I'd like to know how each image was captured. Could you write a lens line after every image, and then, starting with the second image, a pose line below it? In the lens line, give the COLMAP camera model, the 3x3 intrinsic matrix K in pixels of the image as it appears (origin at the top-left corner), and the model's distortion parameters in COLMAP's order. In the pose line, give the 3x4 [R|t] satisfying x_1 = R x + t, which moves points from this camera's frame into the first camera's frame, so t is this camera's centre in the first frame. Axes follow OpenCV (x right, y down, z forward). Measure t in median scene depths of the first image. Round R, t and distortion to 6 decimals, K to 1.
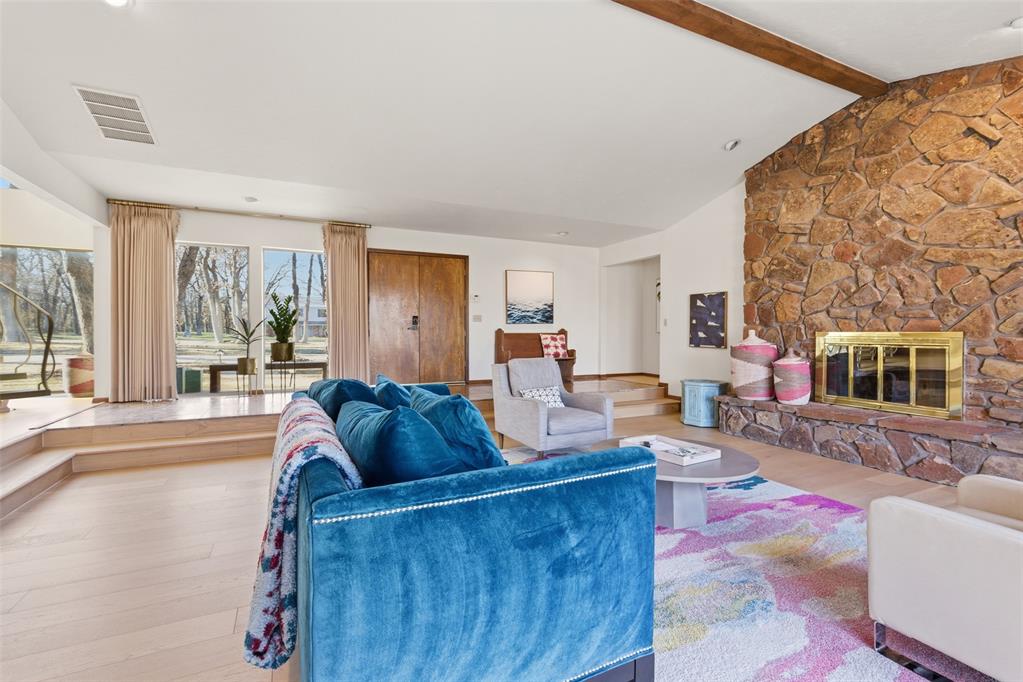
lens RADIAL K [[466.4, 0, 508.5], [0, 466.4, 332.5], [0, 0, 1]] dist [-0.003691, 0.002578]
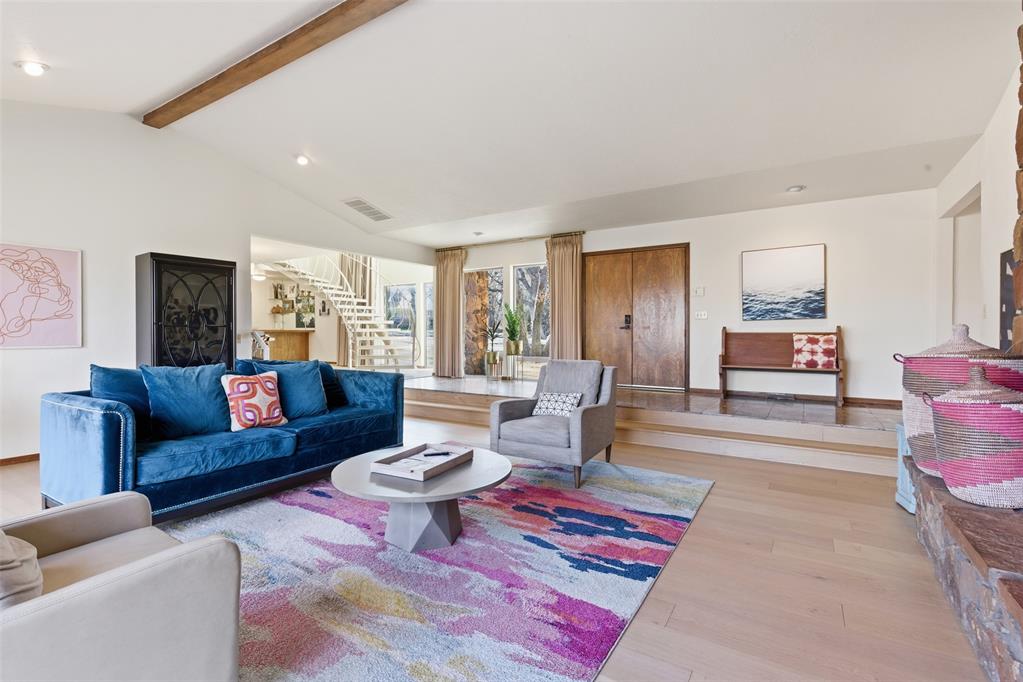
lens RADIAL K [[466.4, 0, 506.1], [0, 466.4, 336.7], [0, 0, 1]] dist [-0.003691, 0.002578]
pose [[0.523365, 0.007170, -0.852079, 0.533592], [0.000826, 0.999960, 0.008922, 0.001250], [0.852108, -0.005373, 0.523338, 0.297764]]
